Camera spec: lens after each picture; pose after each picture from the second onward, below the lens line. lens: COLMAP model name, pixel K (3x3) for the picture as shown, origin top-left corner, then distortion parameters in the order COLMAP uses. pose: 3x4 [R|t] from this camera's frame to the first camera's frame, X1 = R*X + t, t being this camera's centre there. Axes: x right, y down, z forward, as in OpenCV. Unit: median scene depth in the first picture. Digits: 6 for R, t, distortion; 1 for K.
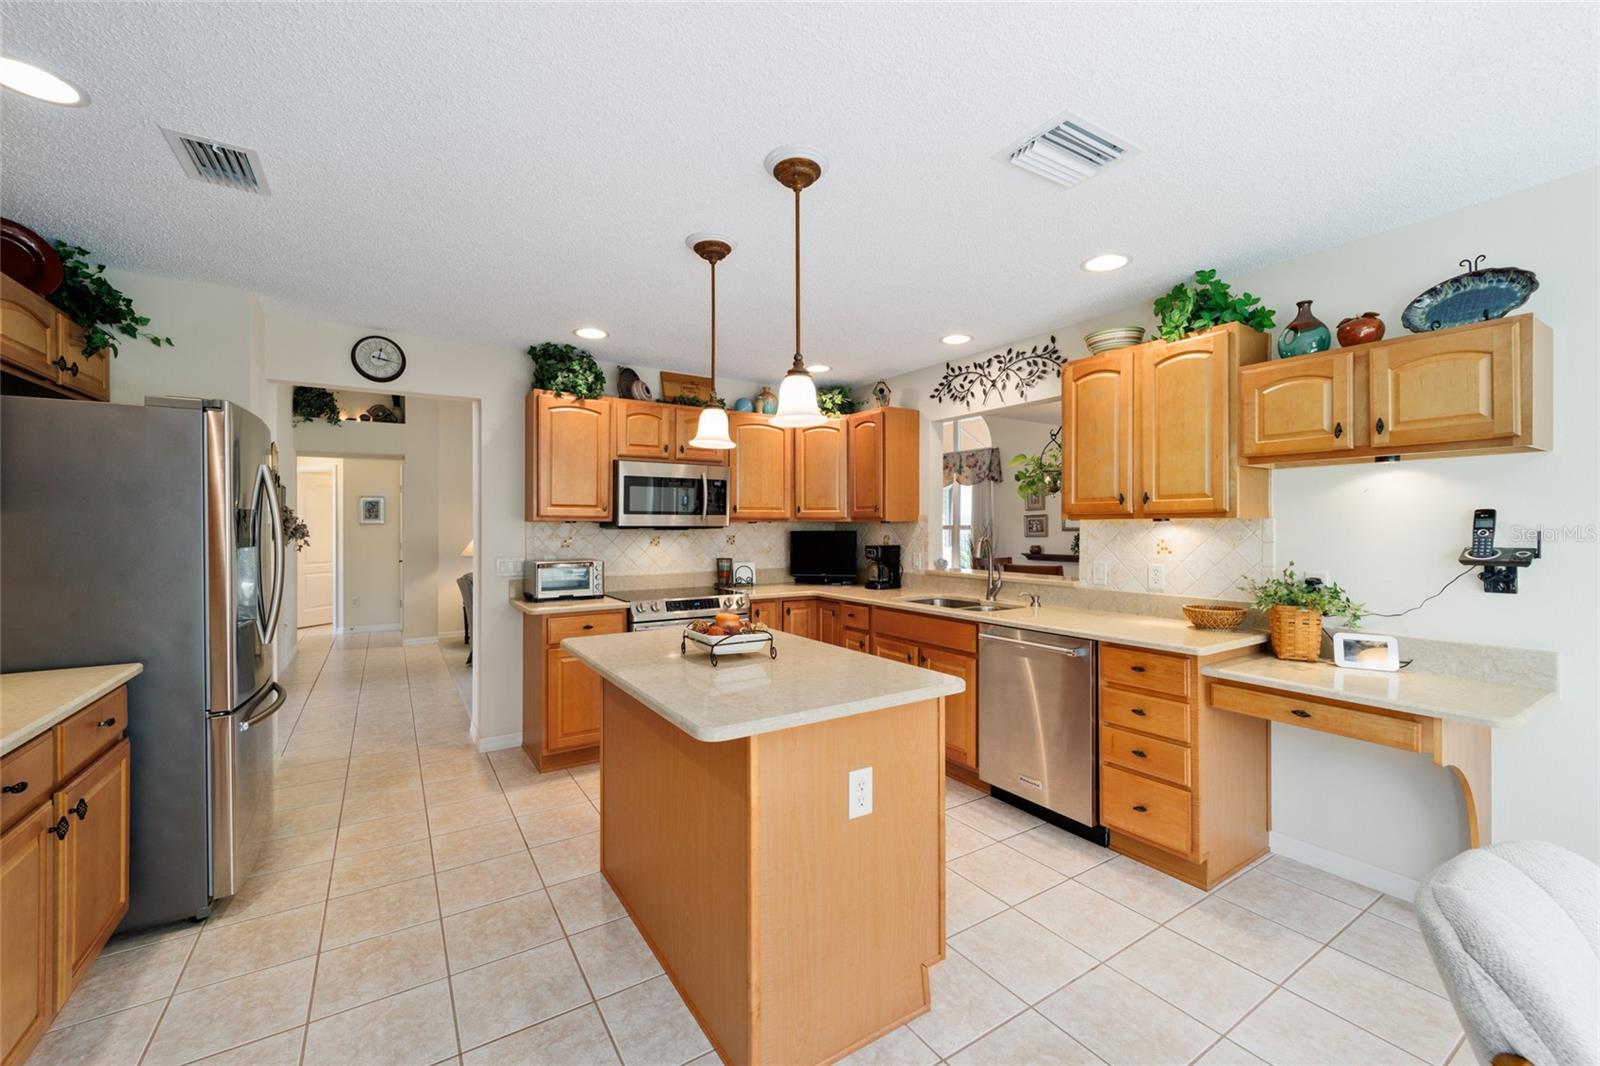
lens RADIAL K [[643.2, 0, 796.2], [0, 643.2, 529.8], [0, 0, 1]] dist [-0.001887, -0.000690]
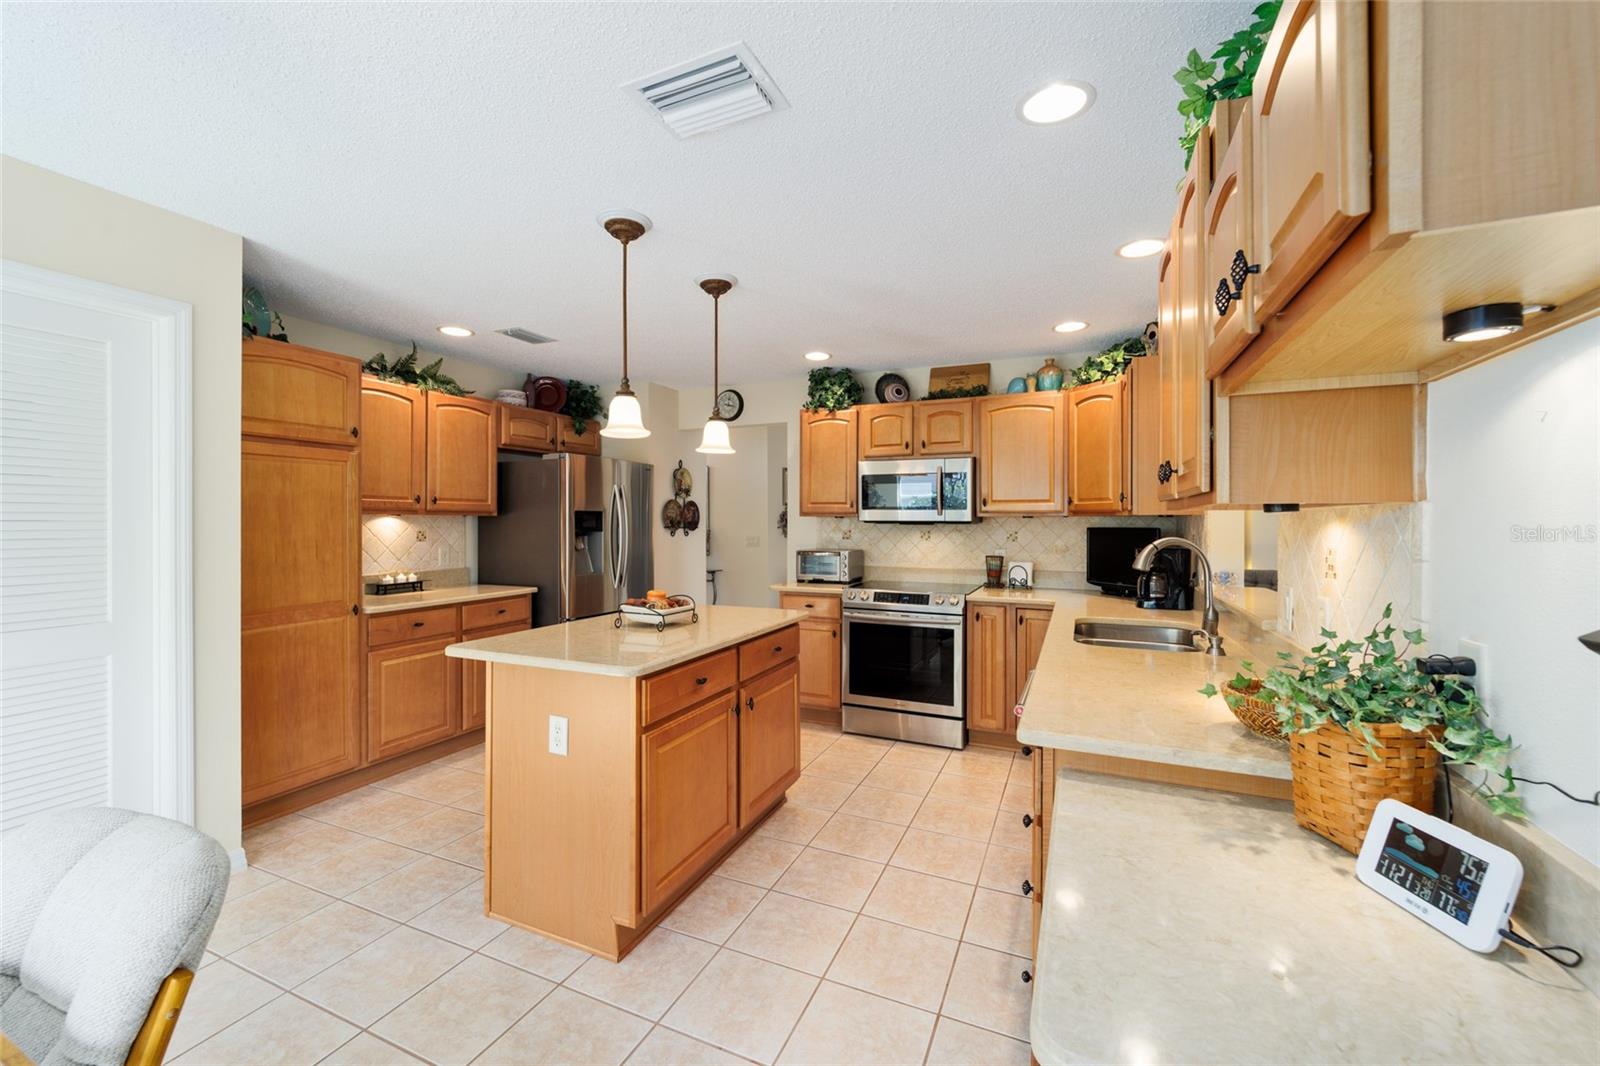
lens RADIAL K [[643.2, 0, 793.6], [0, 643.2, 525.3], [0, 0, 1]] dist [-0.001887, -0.000690]
pose [[0.544789, 0.009000, -0.838525, 0.566815], [-0.007734, 0.999954, 0.005708, -0.003124], [0.838538, 0.003376, 0.544833, 0.287902]]
